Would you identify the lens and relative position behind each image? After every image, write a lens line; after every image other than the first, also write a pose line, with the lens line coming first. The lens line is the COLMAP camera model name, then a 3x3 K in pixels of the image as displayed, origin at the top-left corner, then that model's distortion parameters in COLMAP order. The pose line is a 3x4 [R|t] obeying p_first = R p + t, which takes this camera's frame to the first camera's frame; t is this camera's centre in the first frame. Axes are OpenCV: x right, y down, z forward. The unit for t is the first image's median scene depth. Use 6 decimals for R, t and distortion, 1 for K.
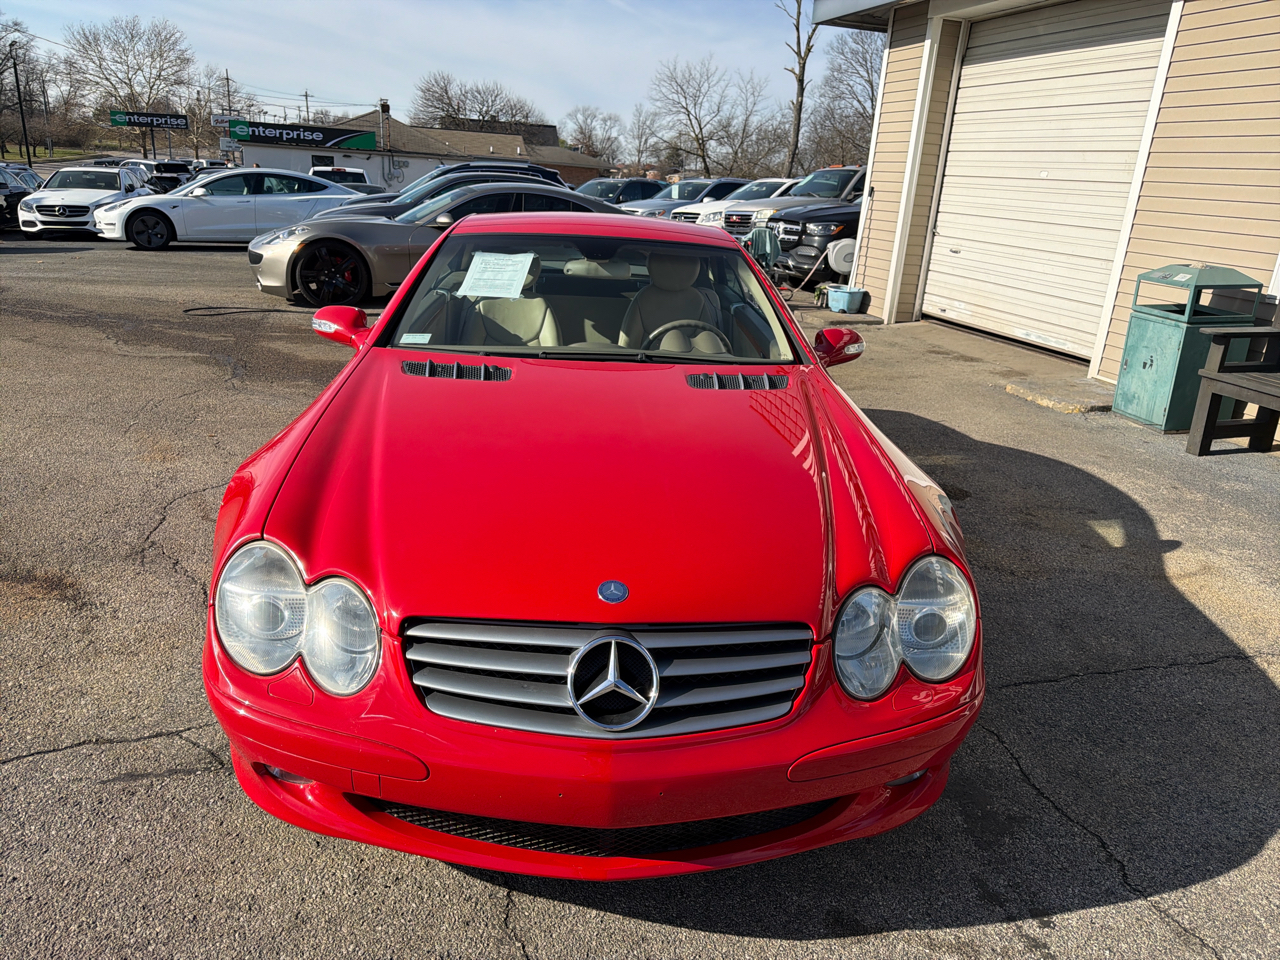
lens RADIAL K [[909.8, 0, 633.7], [0, 909.8, 483.2], [0, 0, 1]] dist [0.007850, -0.010579]
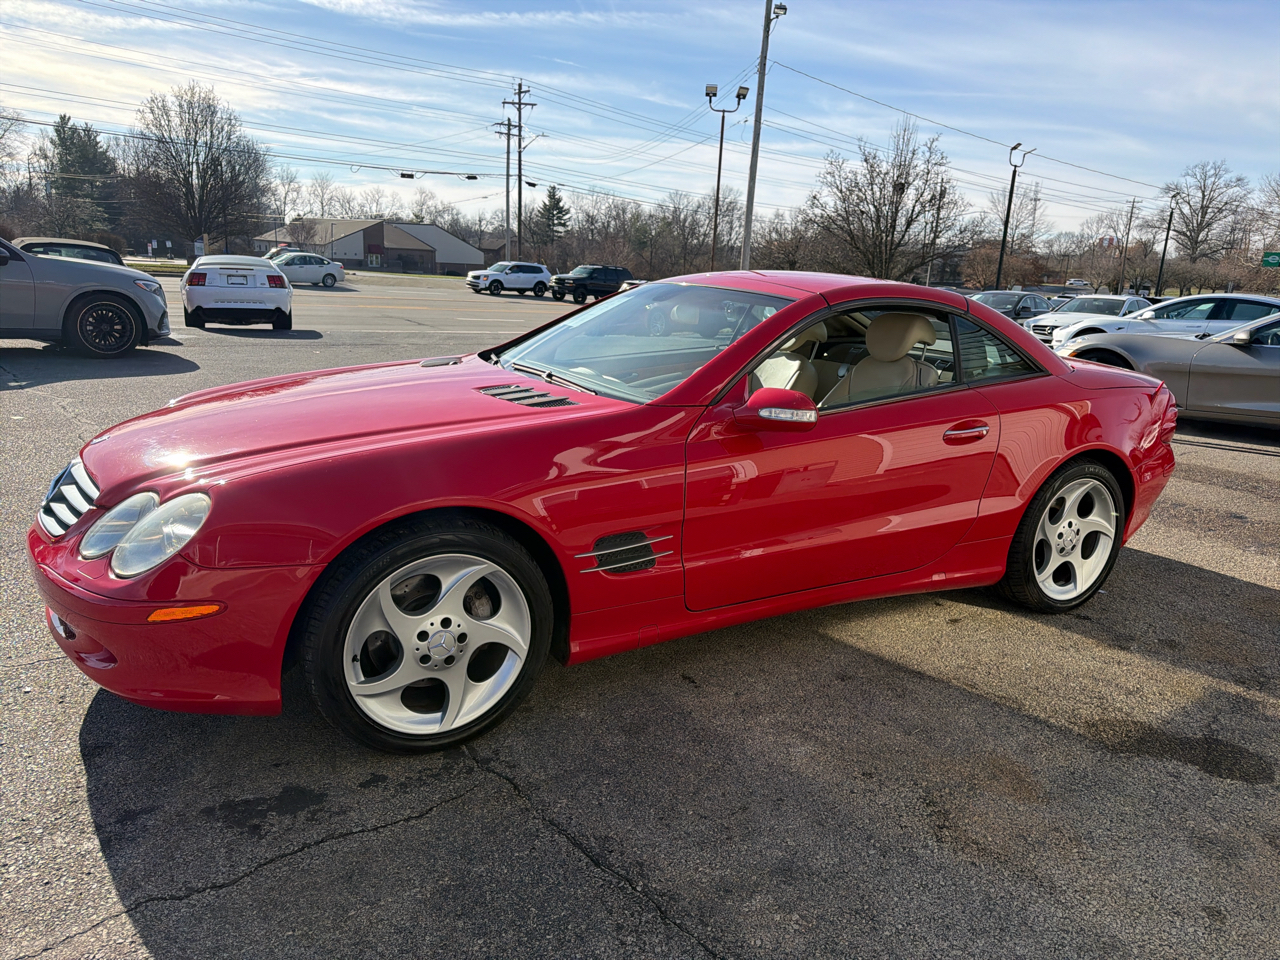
lens RADIAL K [[894.4, 0, 644.5], [0, 894.4, 491.9], [0, 0, 1]] dist [0.050447, -0.062010]
pose [[0.433846, 0.196340, -0.879334, 0.183120], [-0.314112, 0.947696, 0.056627, -0.018625], [0.844459, 0.251642, 0.472827, 0.111843]]
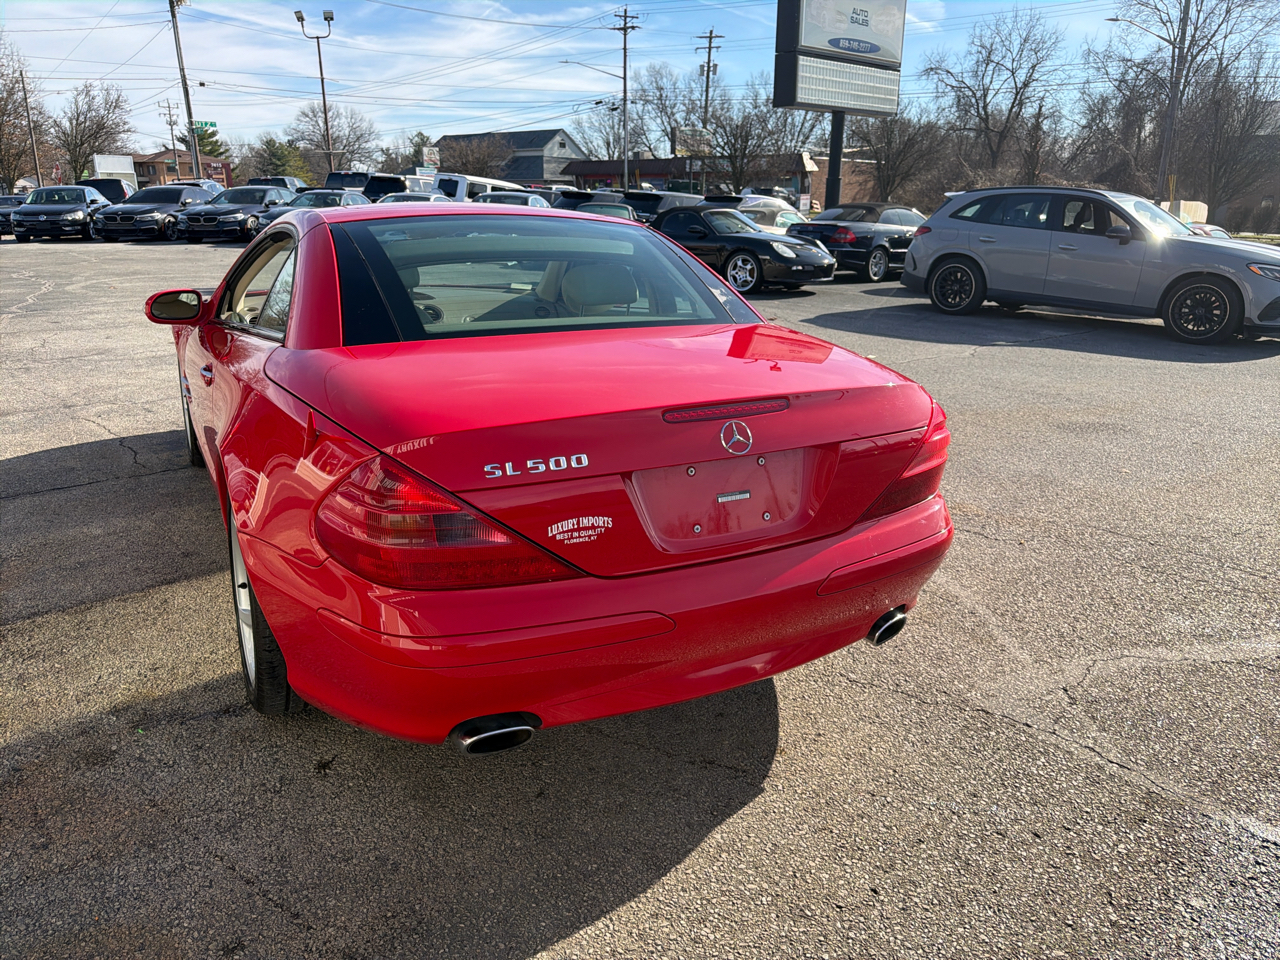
lens RADIAL K [[908.8, 0, 644.9], [0, 908.8, 478.4], [0, 0, 1]] dist [0.019127, -0.025573]
pose [[-0.902137, 0.062426, -0.426910, 0.041625], [-0.194591, 0.824253, 0.531734, -0.132672], [0.385076, 0.562770, -0.731441, 0.427162]]
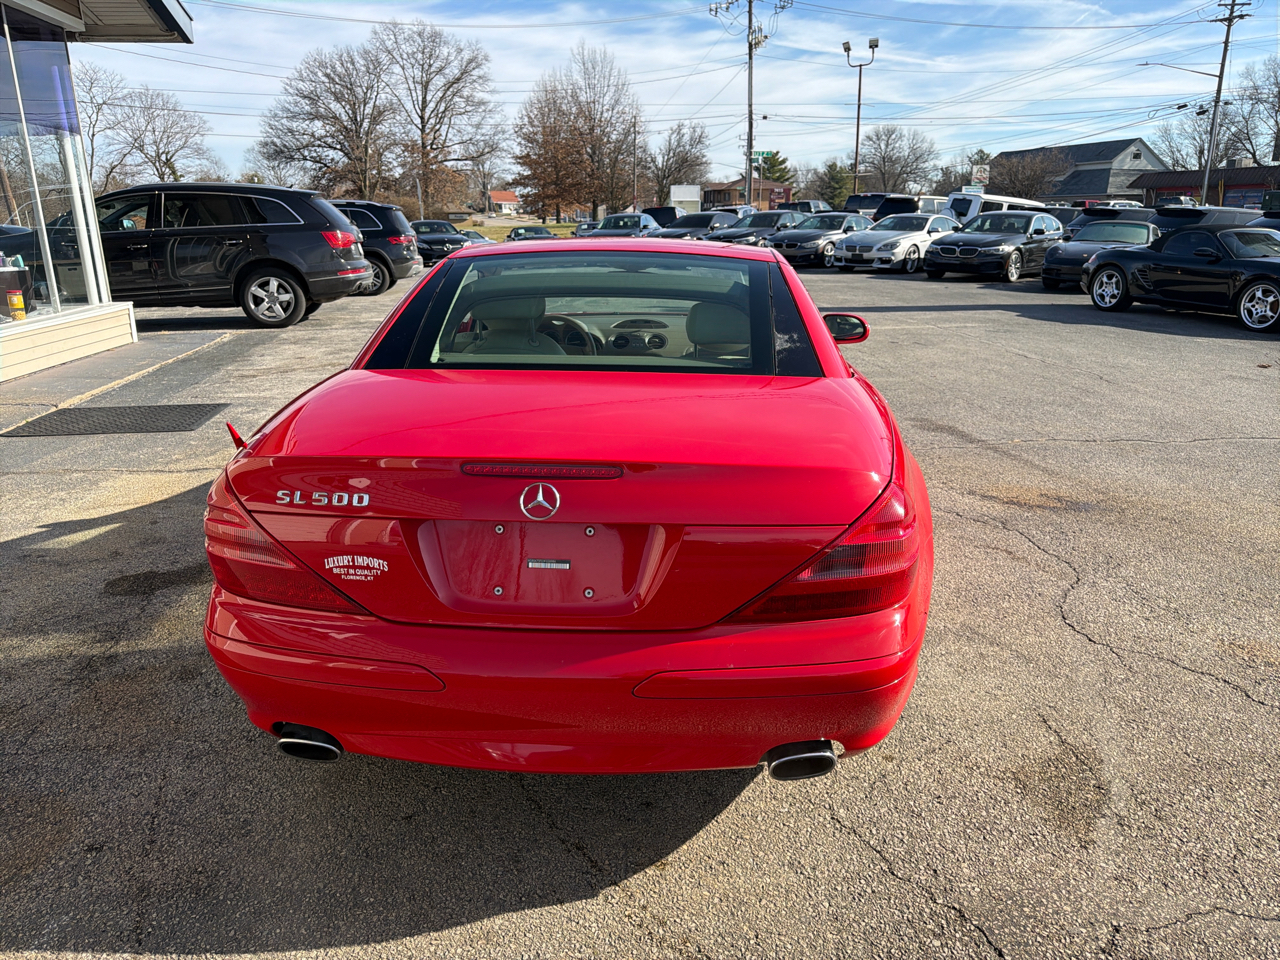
lens RADIAL K [[908.8, 0, 644.9], [0, 908.8, 478.4], [0, 0, 1]] dist [0.019127, -0.025573]
pose [[-0.990753, -0.085802, 0.105103, -0.039279], [-0.010162, 0.819397, 0.573136, -0.140331], [-0.135297, 0.566768, -0.812692, 0.426843]]
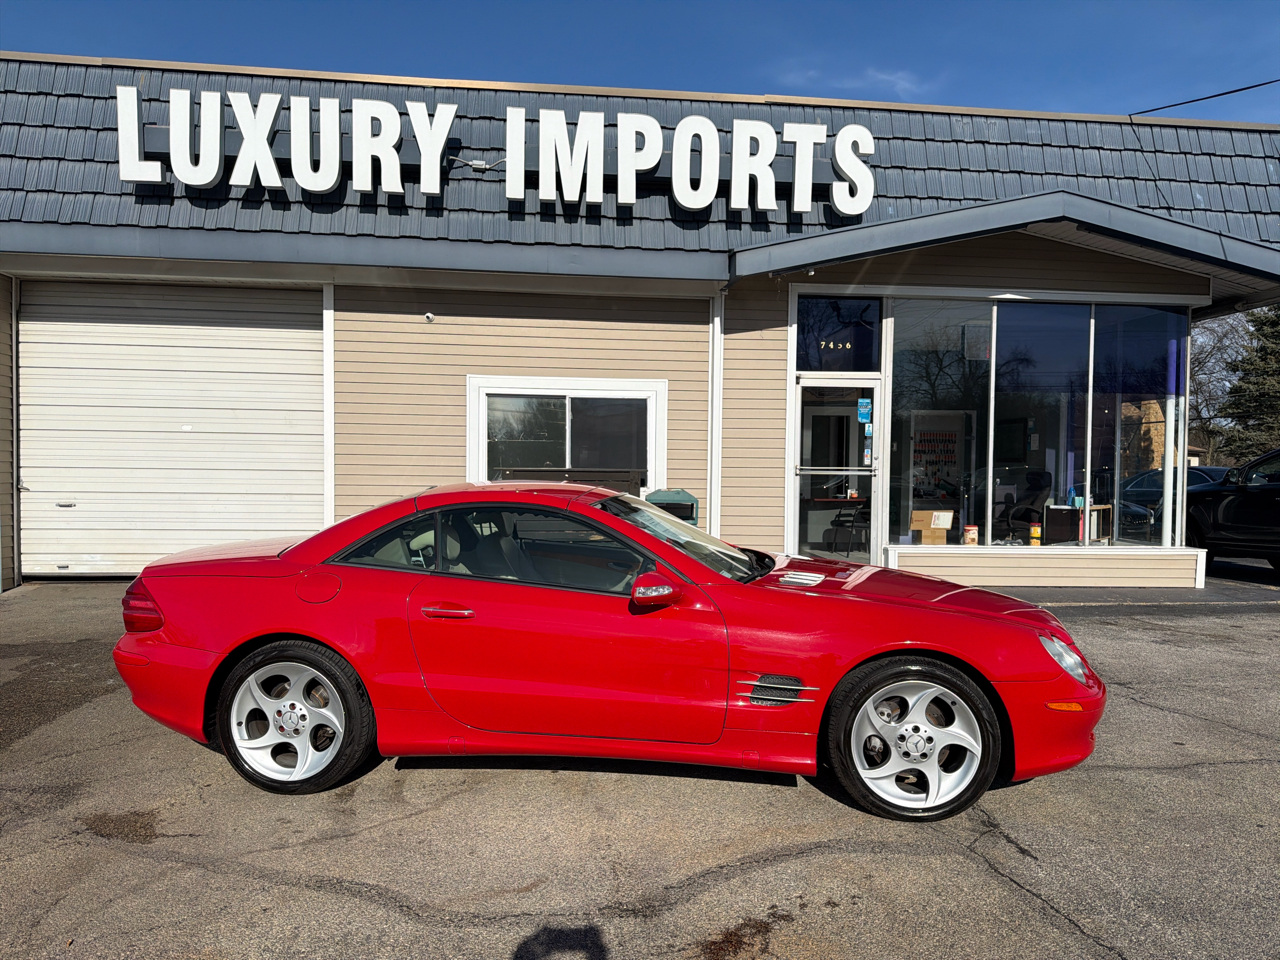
lens RADIAL K [[886.5, 0, 645.4], [0, 886.5, 488.1], [0, 0, 1]] dist [0.097622, -0.164422]
pose [[0.149178, -0.087849, 0.984900, -0.274723], [0.314944, 0.948393, 0.036890, -0.066674], [-0.937313, 0.304685, 0.169147, 0.156238]]
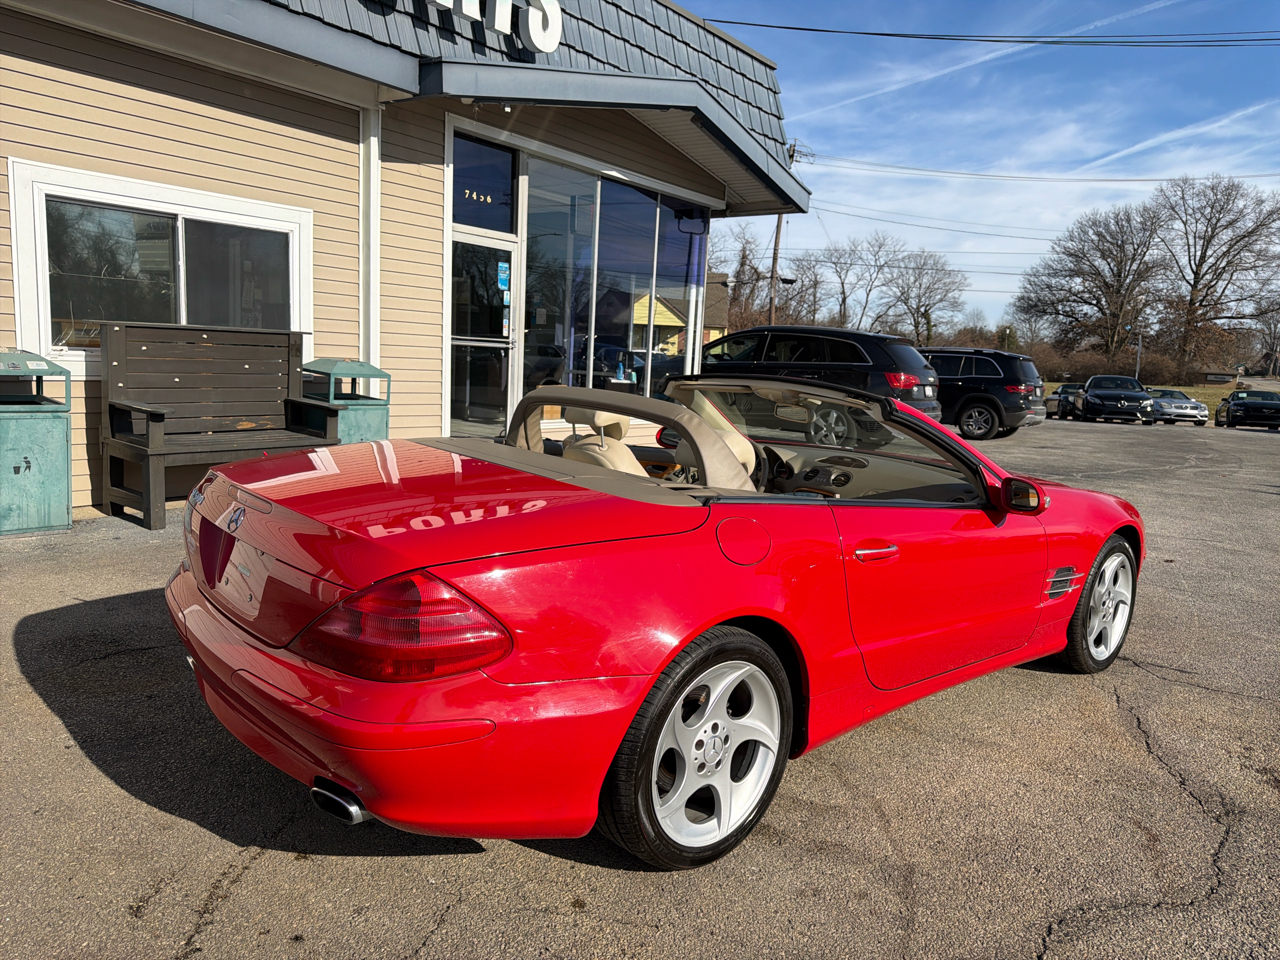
lens RADIAL K [[895.0, 0, 638.1], [0, 895.0, 487.2], [0, 0, 1]] dist [0.038677, -0.051979]
pose [[-0.614378, -0.214168, 0.759389, -0.161798], [0.162385, 0.907530, 0.387325, -0.128142], [-0.772121, 0.361277, -0.522789, 0.369437]]
